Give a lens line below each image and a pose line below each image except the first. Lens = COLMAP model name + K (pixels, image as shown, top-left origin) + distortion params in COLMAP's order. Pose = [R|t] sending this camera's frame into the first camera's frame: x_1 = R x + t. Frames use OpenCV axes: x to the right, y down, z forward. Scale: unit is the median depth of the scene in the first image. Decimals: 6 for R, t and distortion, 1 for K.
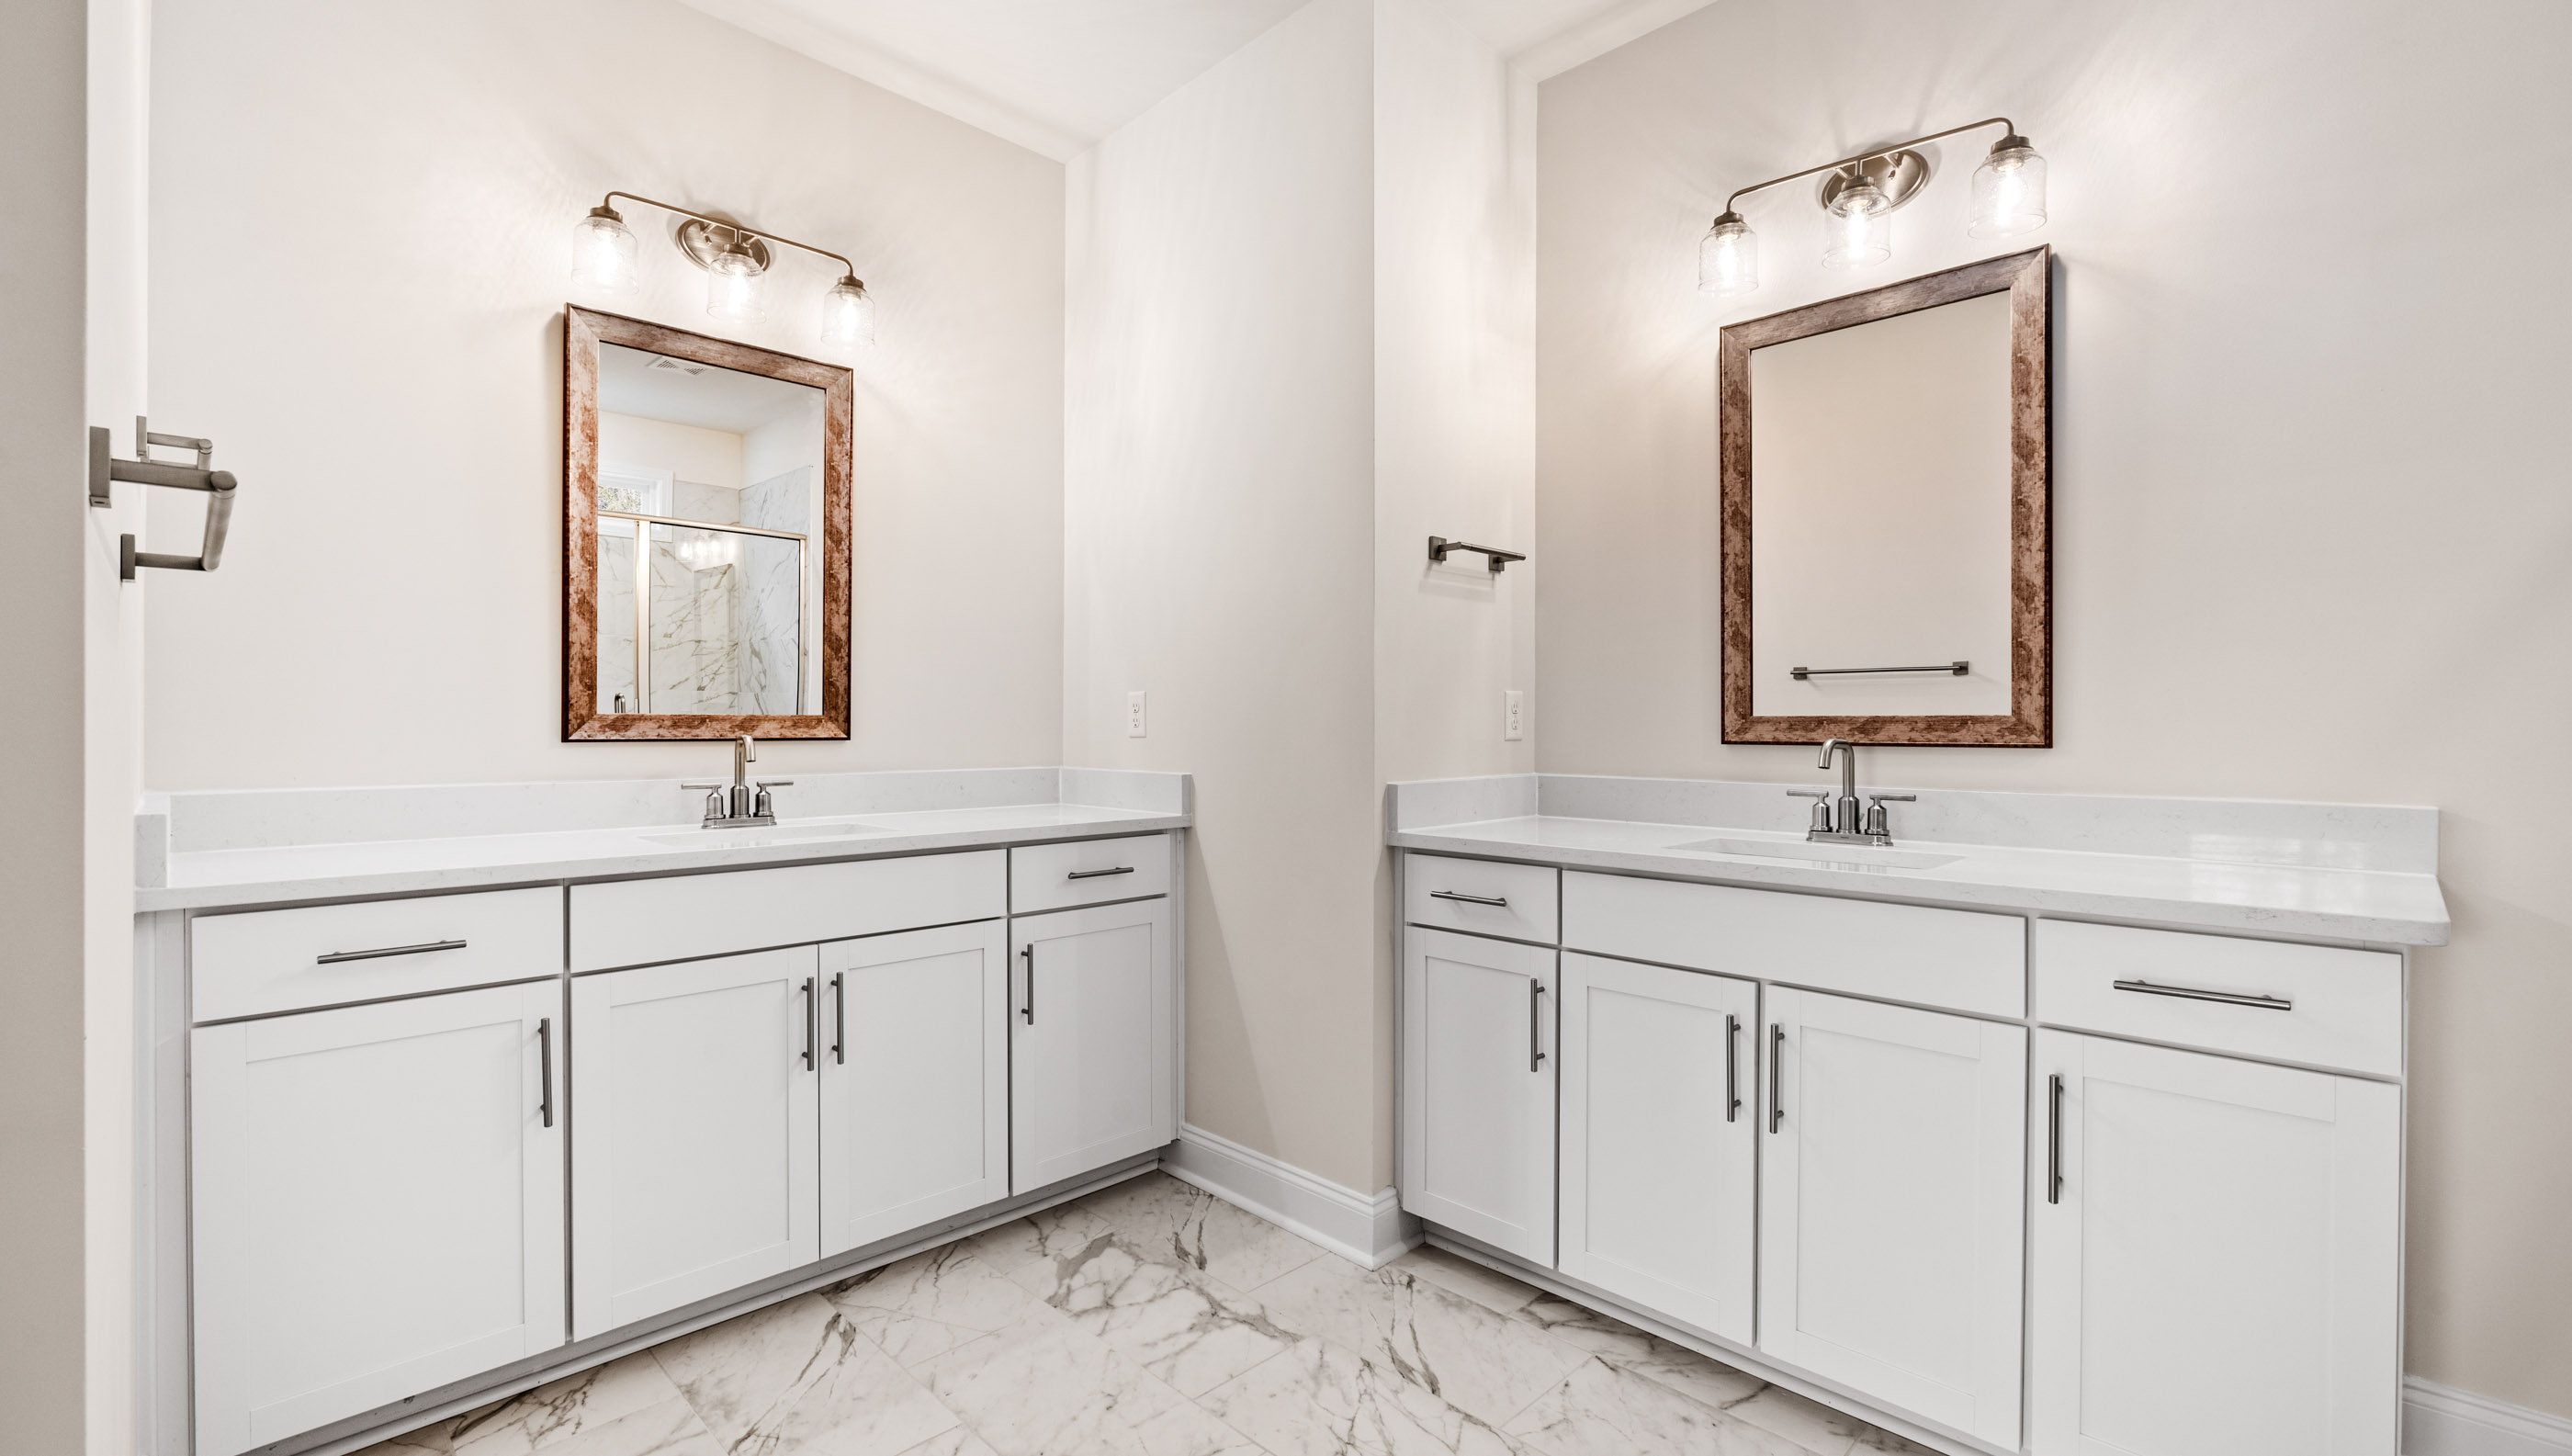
lens RADIAL K [[1122.7, 0, 1262.5], [0, 1122.7, 735.2], [0, 0, 1]] dist [-0.013678, 0.001427]
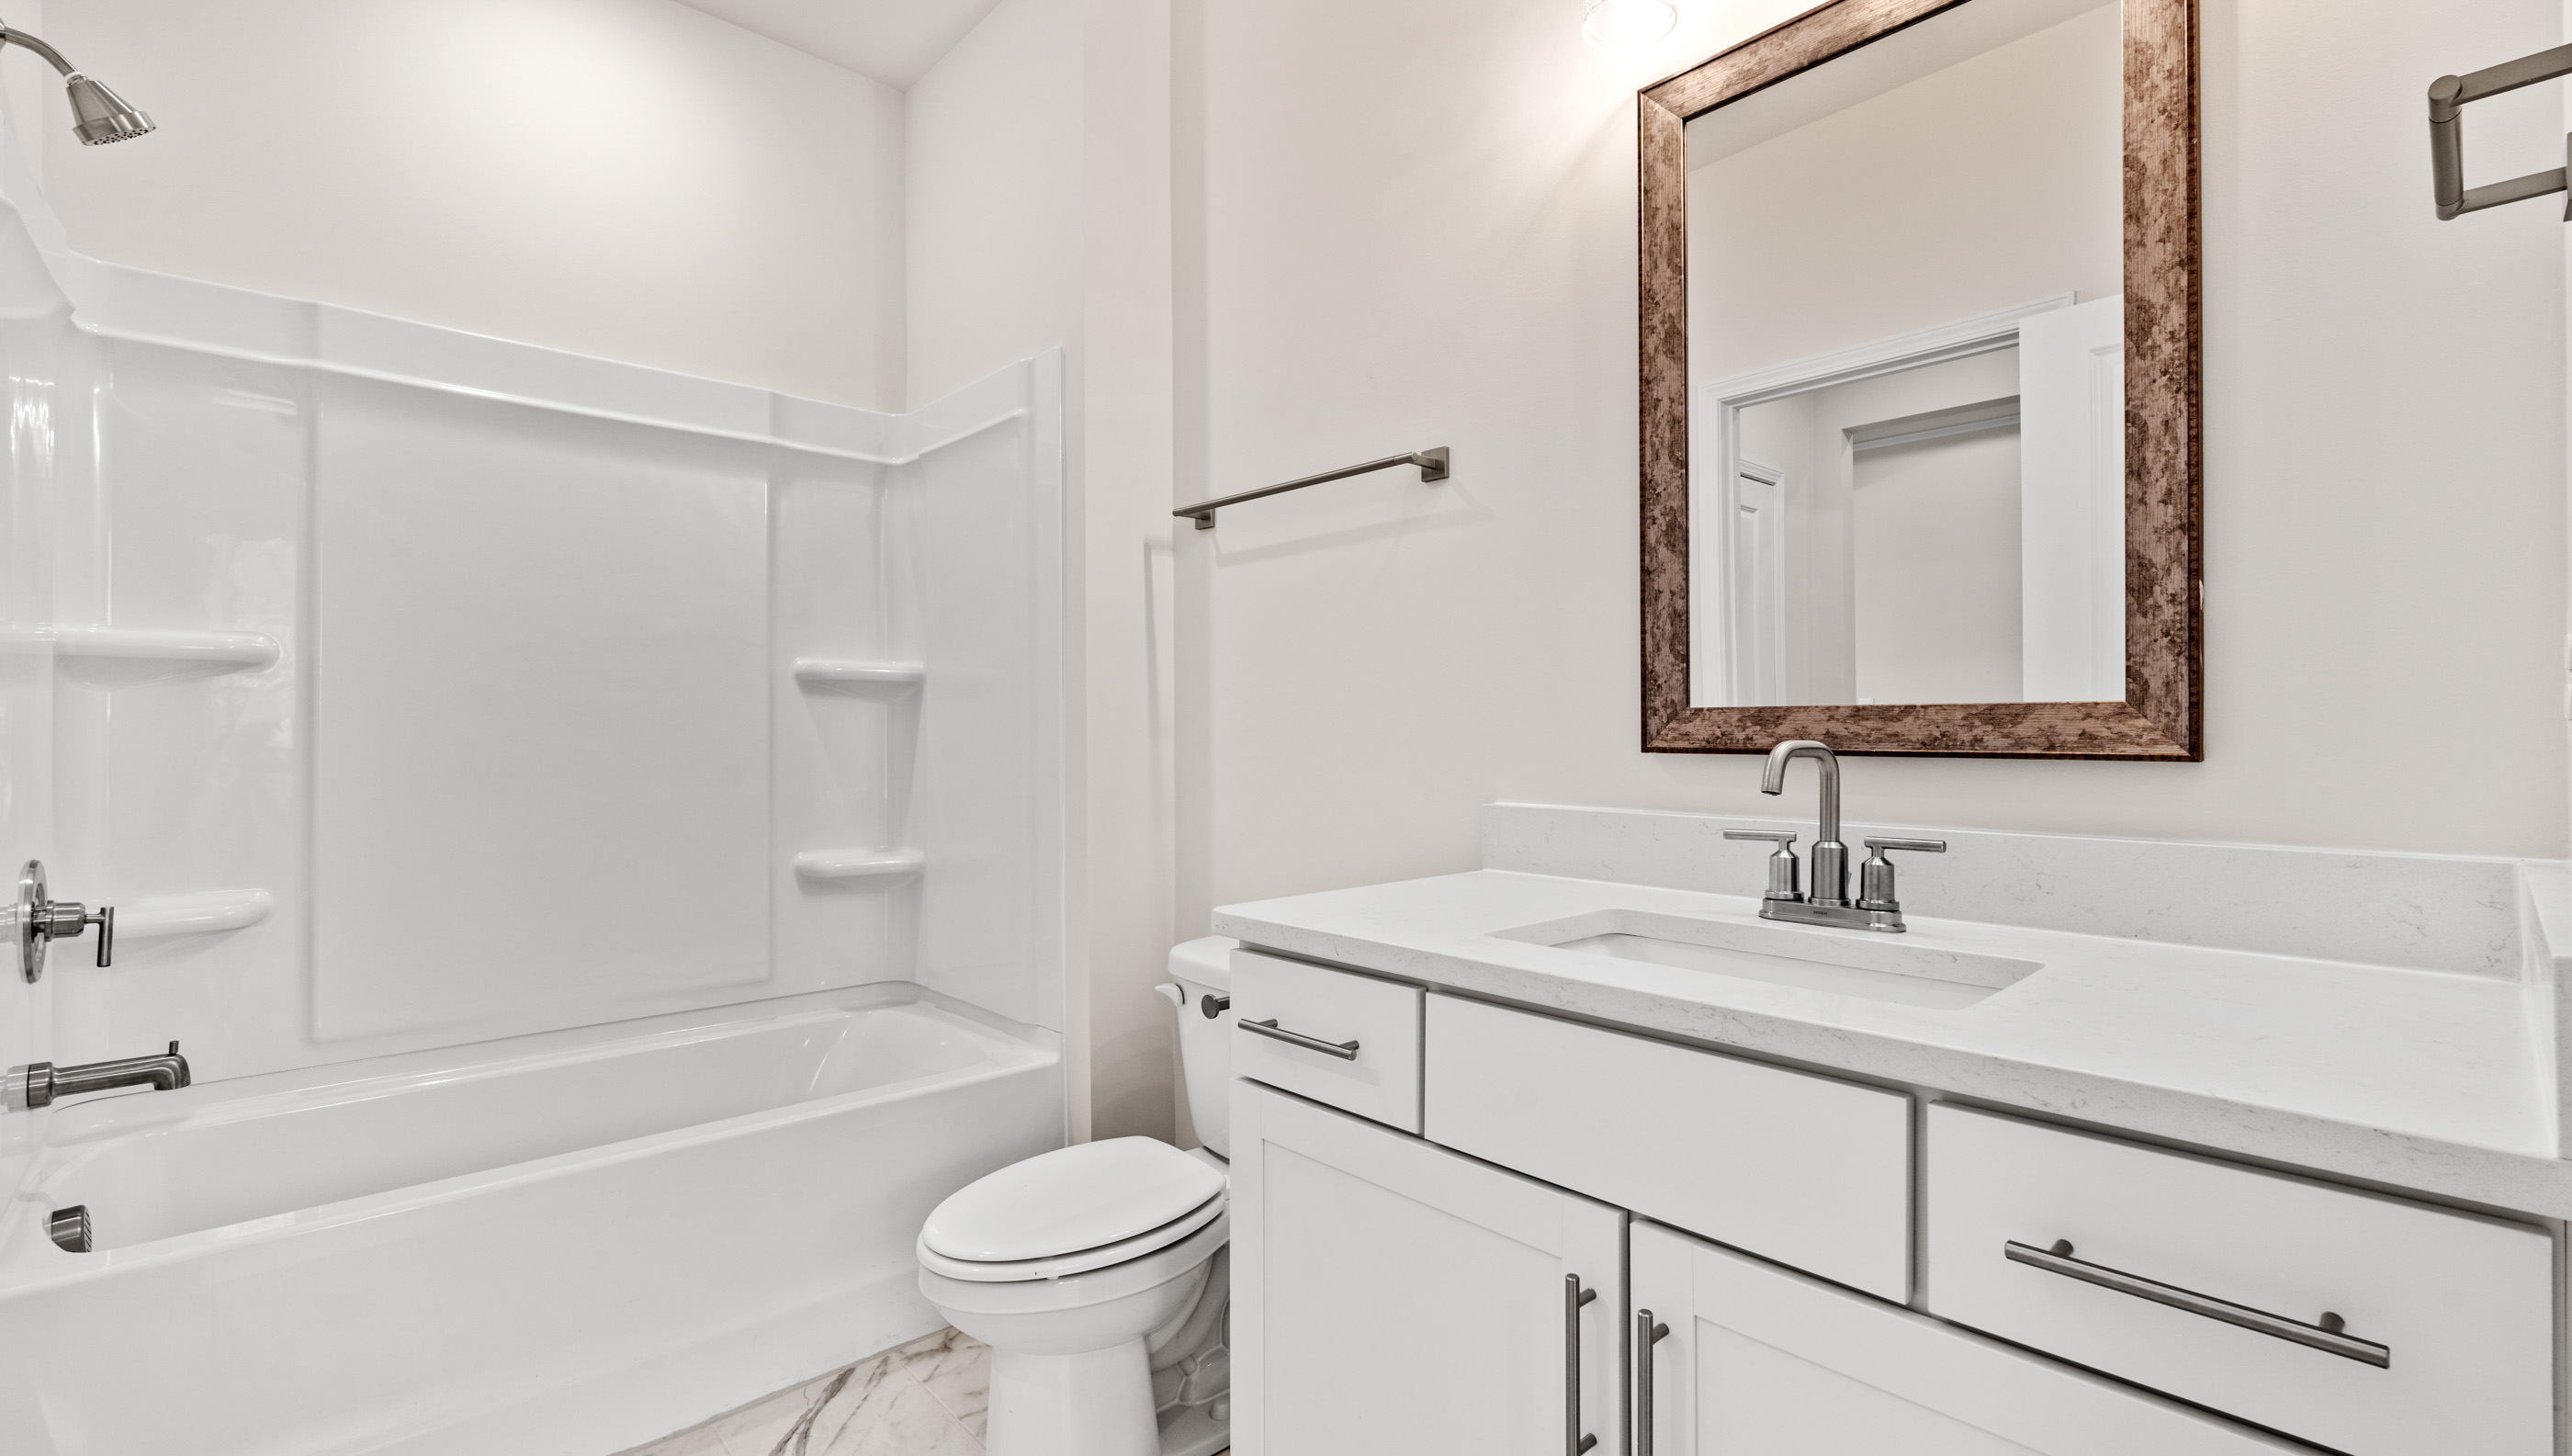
lens RADIAL K [[1122.7, 0, 1291.3], [0, 1122.7, 726.5], [0, 0, 1]] dist [-0.013678, 0.001427]
pose [[0.999572, 0.003337, -0.029068, 0.269717], [-0.003778, 0.999878, -0.015135, 0.005791], [0.029014, 0.015238, 0.999463, 0.425804]]
